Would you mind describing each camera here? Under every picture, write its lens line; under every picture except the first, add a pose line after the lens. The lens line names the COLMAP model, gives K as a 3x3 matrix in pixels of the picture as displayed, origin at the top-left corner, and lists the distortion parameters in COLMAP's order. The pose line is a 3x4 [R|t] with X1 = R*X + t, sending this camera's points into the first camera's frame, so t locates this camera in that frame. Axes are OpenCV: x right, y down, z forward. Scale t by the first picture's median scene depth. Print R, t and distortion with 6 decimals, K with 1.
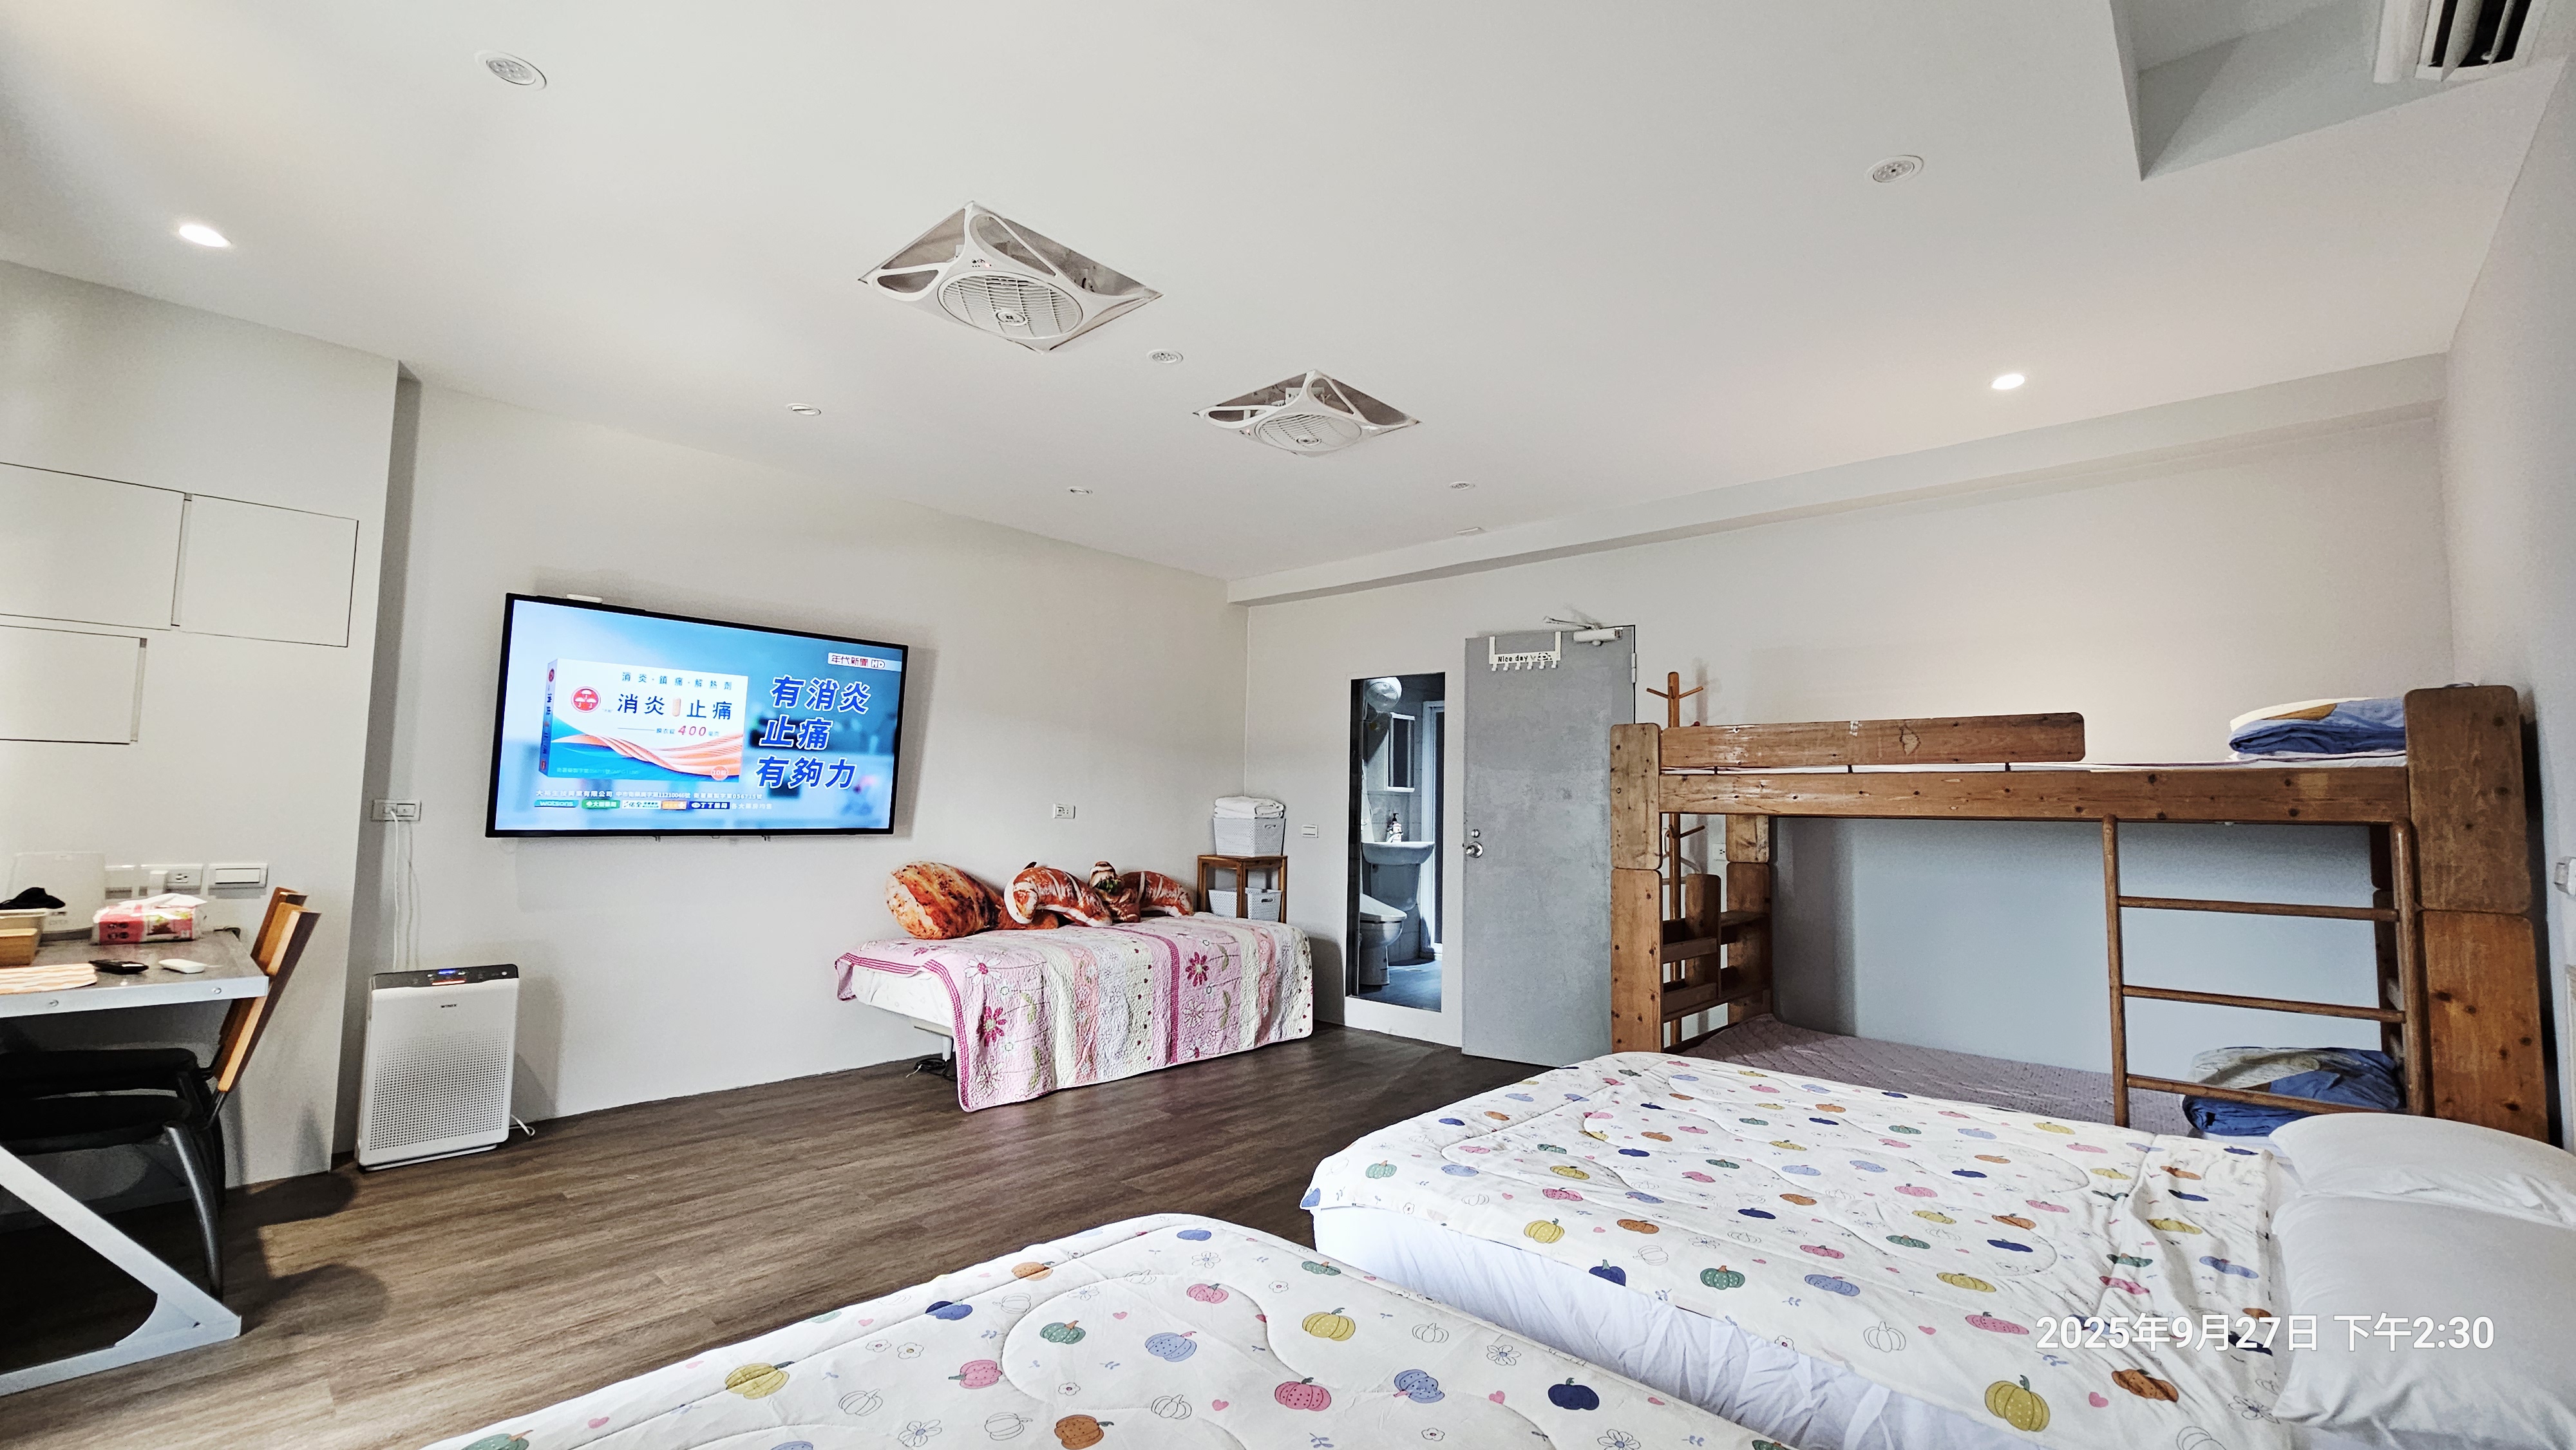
lens RADIAL K [[1044.3, 0, 1298.7], [0, 1044.3, 730.2], [0, 0, 1]] dist [-0.003952, -0.000166]
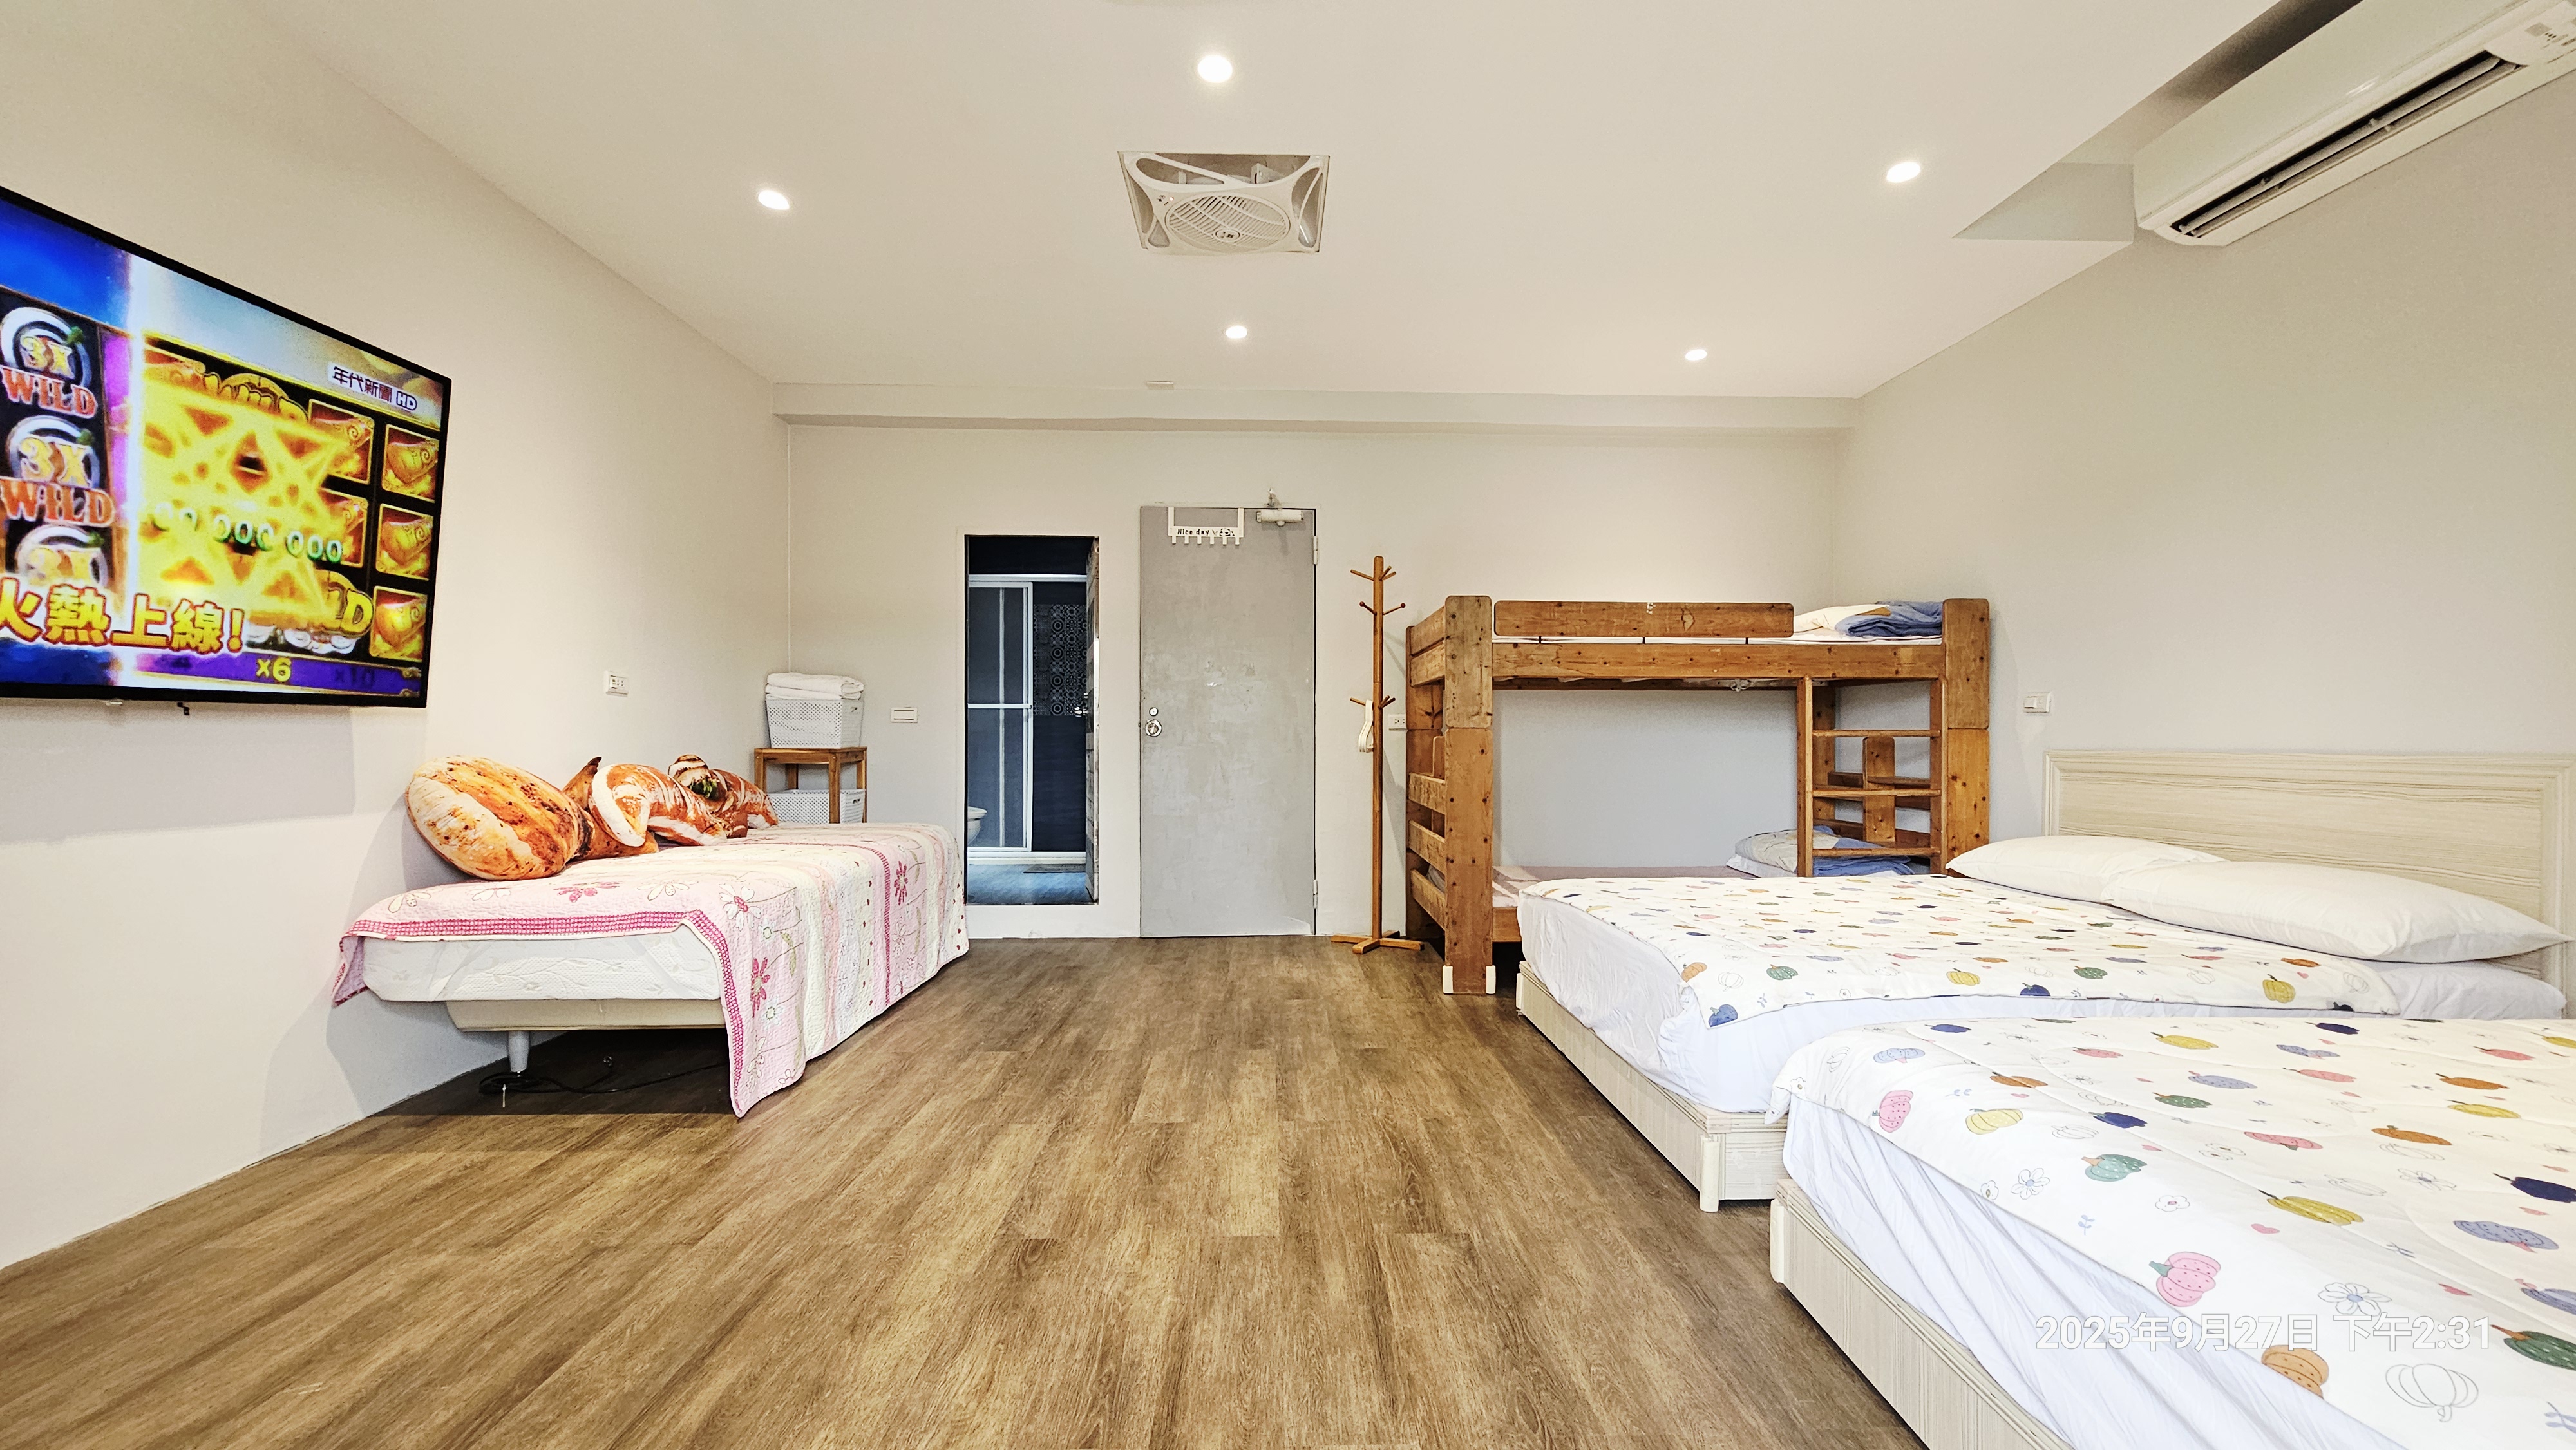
lens RADIAL K [[1044.3, 0, 1285.1], [0, 1044.3, 732.2], [0, 0, 1]] dist [-0.003952, -0.000166]
pose [[0.724851, -0.015321, 0.688735, -0.513578], [-0.040955, 0.997026, 0.065281, 0.065522], [-0.687687, -0.075526, 0.722068, 0.301085]]
